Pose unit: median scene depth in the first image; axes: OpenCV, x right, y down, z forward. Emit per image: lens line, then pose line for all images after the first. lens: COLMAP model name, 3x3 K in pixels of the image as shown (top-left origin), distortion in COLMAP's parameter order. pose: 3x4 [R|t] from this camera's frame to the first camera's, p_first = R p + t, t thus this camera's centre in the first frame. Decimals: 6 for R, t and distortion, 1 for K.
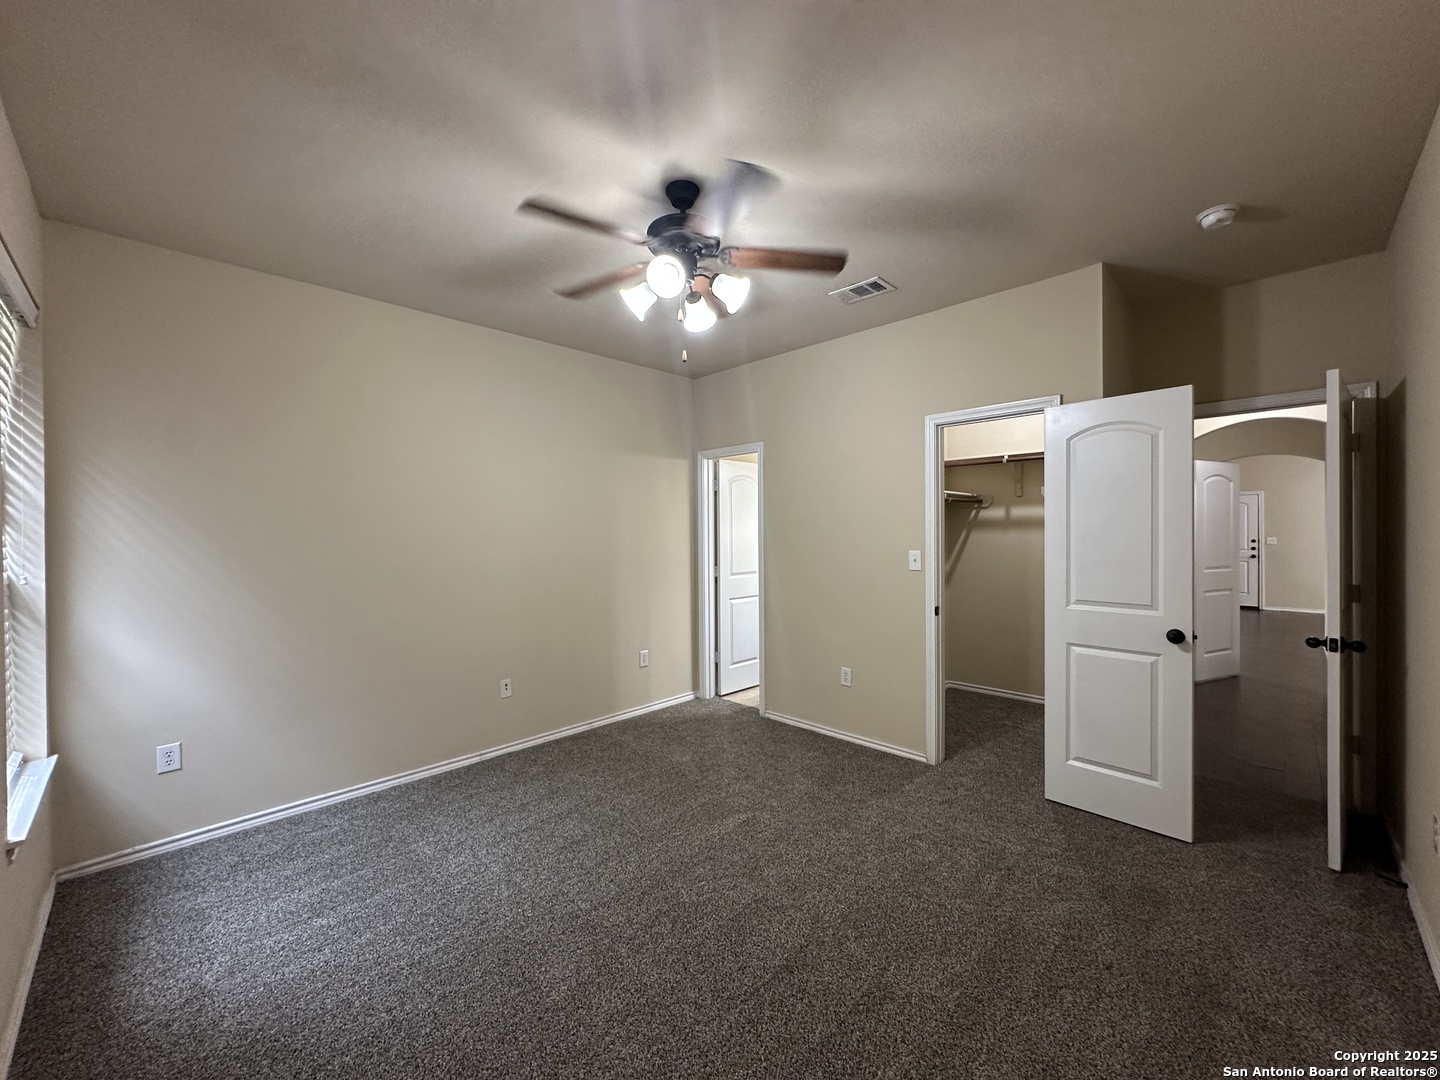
lens RADIAL K [[575.8, 0, 725.0], [0, 575.8, 538.3], [0, 0, 1]] dist [0.000106, -0.000114]
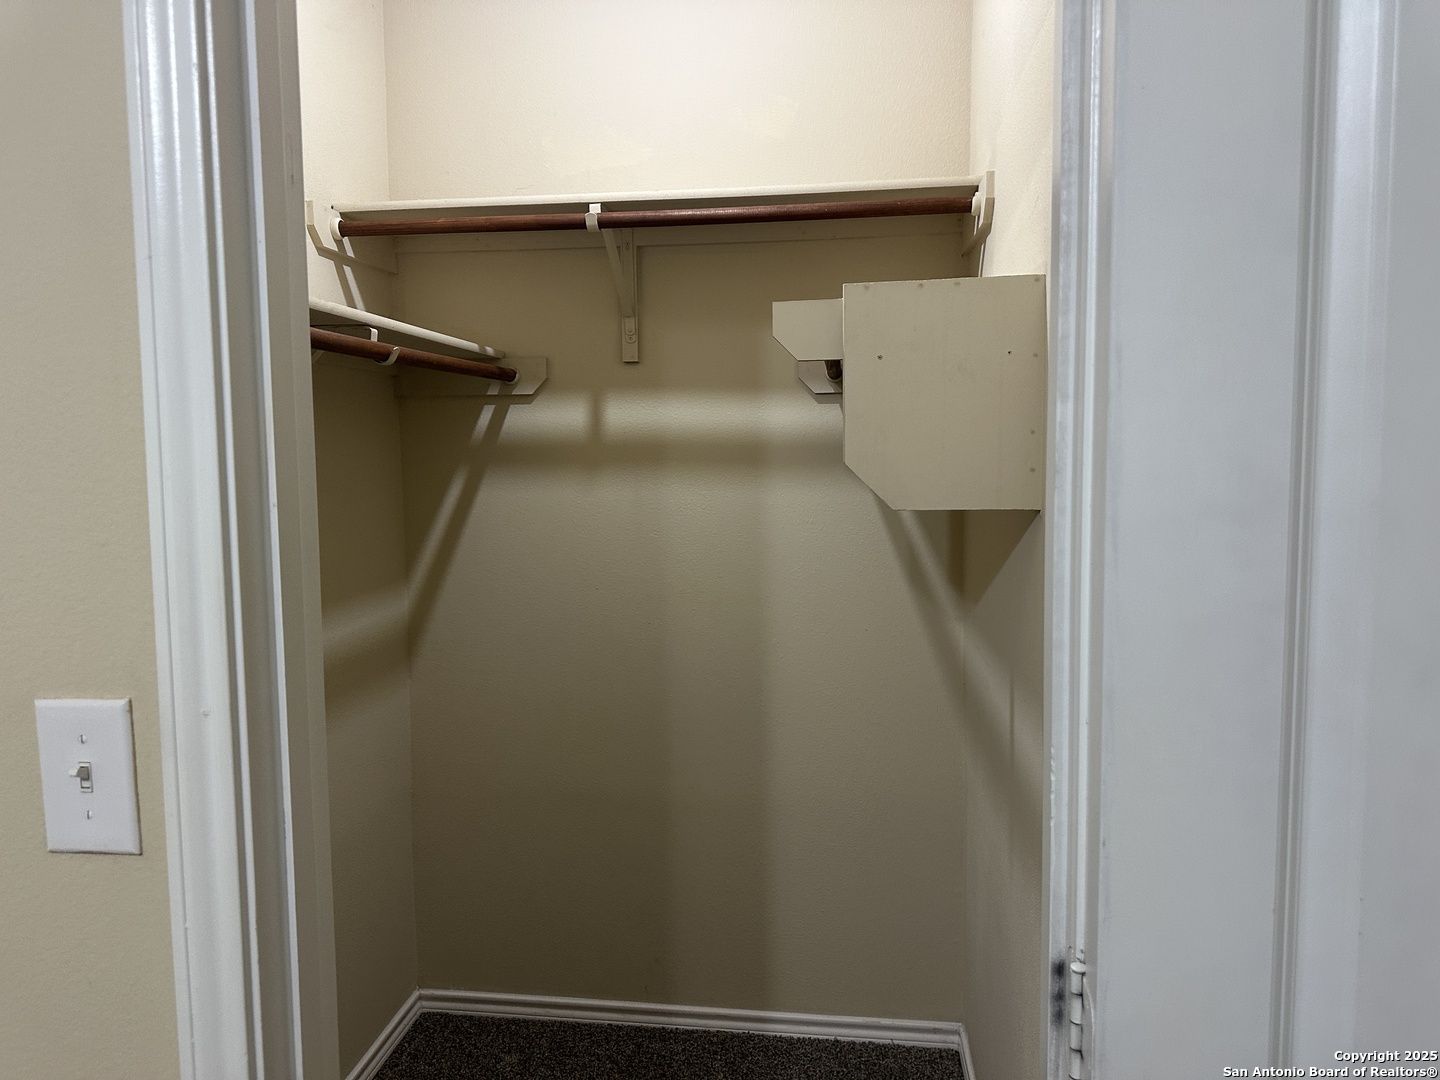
lens RADIAL K [[1004.3, 0, 723.0], [0, 1004.3, 535.6], [0, 0, 1]] dist [0.113359, -0.128878]
pose [[0.795326, -0.051991, 0.603949, 0.277887], [0.010501, 0.997347, 0.072029, -0.024609], [-0.606091, -0.050944, 0.793762, 0.670445]]
